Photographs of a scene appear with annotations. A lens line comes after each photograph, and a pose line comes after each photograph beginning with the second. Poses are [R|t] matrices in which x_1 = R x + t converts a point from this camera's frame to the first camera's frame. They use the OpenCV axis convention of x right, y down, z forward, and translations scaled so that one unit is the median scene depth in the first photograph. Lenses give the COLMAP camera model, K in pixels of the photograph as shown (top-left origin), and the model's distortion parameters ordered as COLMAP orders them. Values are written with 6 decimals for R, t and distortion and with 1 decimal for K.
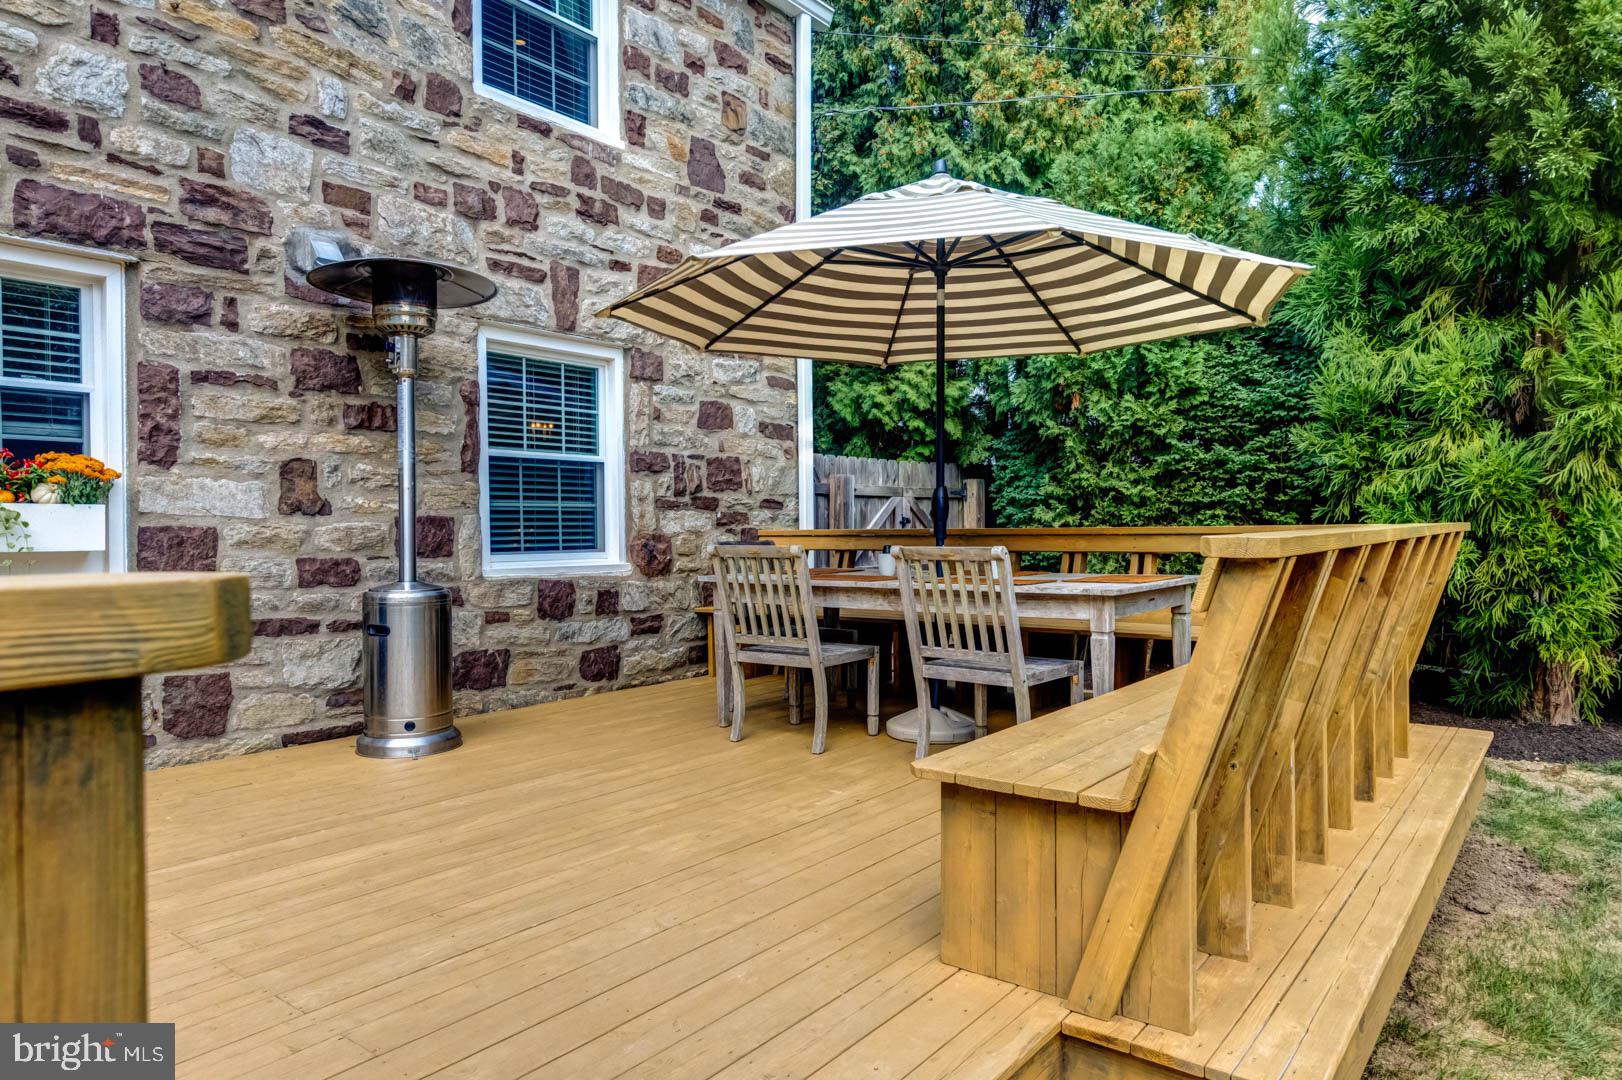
lens RADIAL K [[999.3, 0, 820.1], [0, 999.3, 540.1], [0, 0, 1]] dist [0.002311, 0.000927]
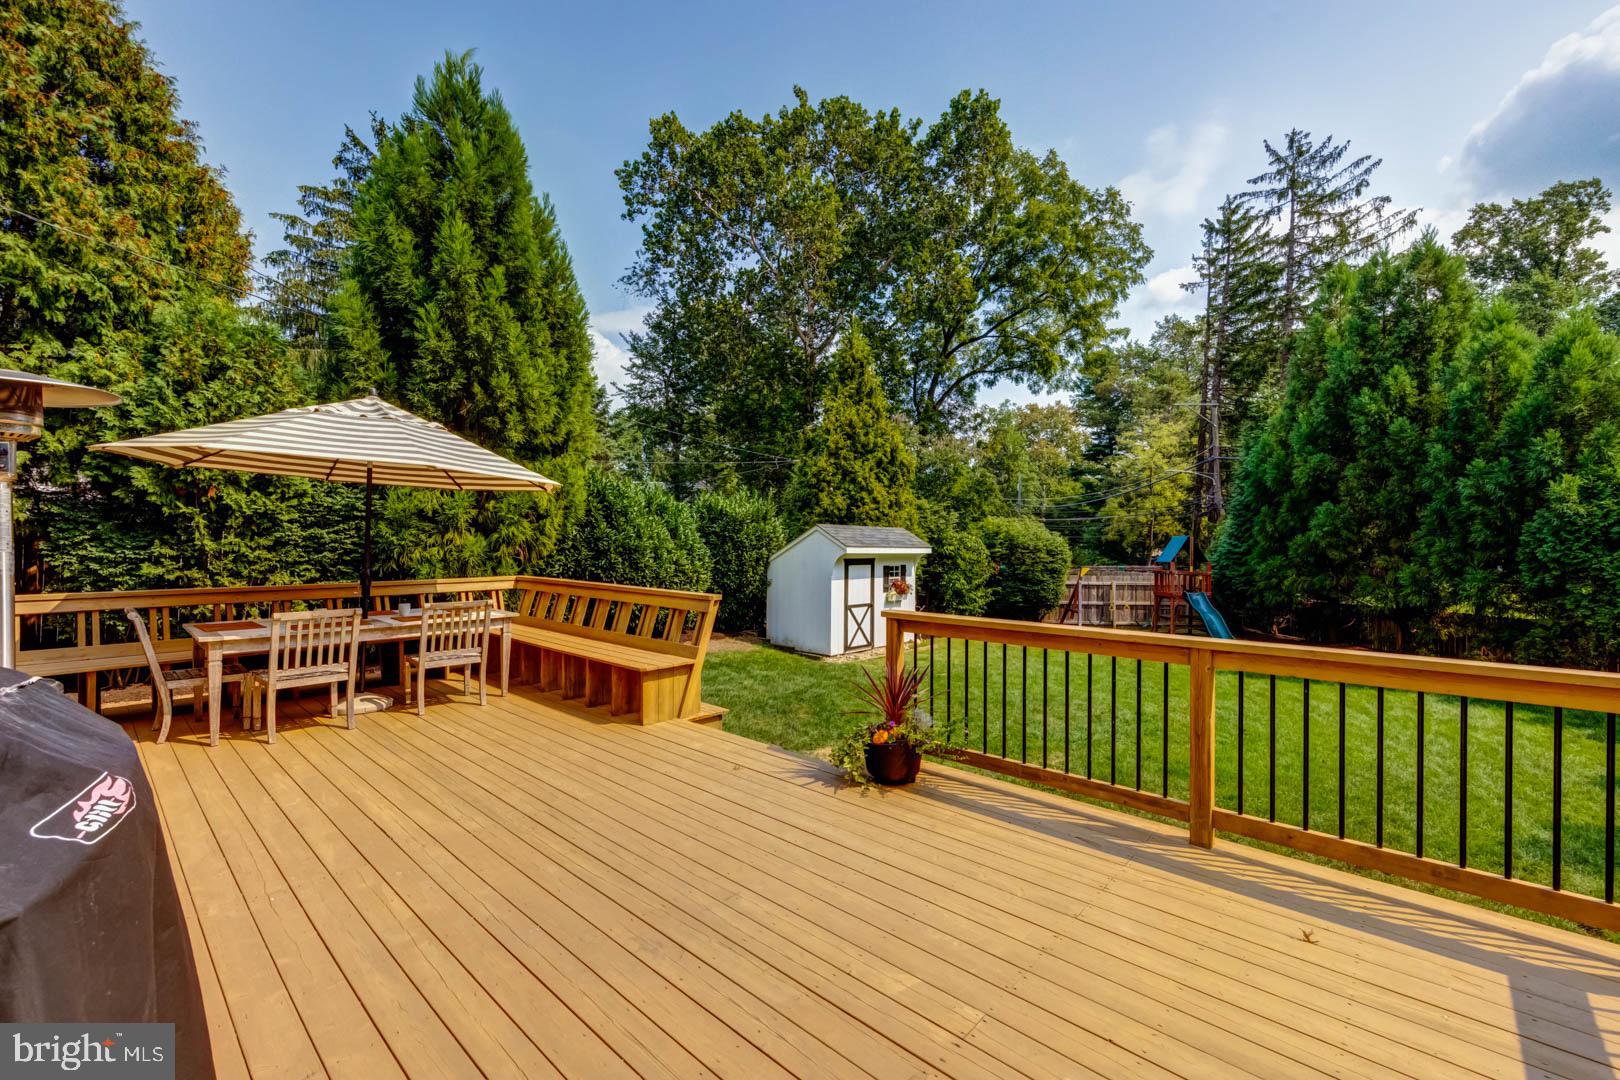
lens RADIAL K [[672.0, 0, 796.5], [0, 672.0, 545.3], [0, 0, 1]] dist [0.001225, -0.000316]
pose [[0.083777, -0.003414, 0.996479, -0.752038], [0.010330, 0.999943, 0.002557, -0.066290], [-0.996431, 0.010079, 0.083808, 0.096712]]
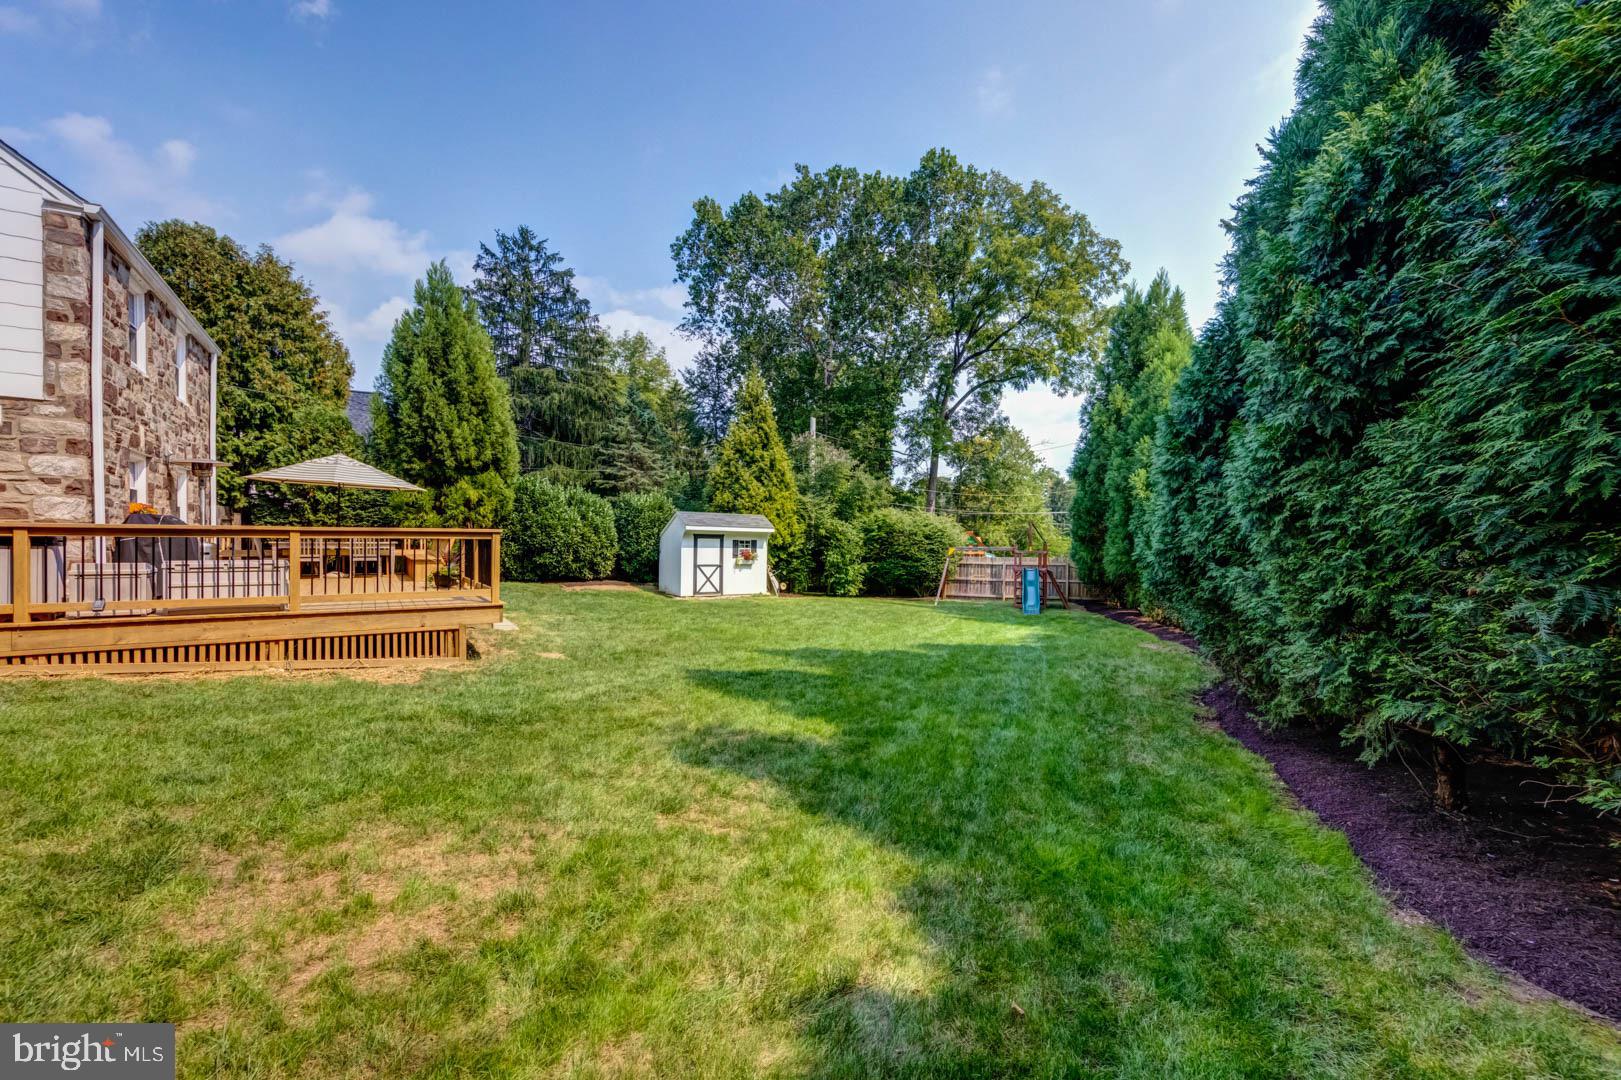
lens RADIAL K [[695.3, 0, 818.6], [0, 695.3, 546.4], [0, 0, 1]] dist [0.002294, 0.000347]
pose [[0.333311, 0.005845, 0.942799, -1.571443], [0.007611, 0.999932, -0.008890, 0.077460], [-0.942786, 0.010138, 0.333244, -1.553040]]
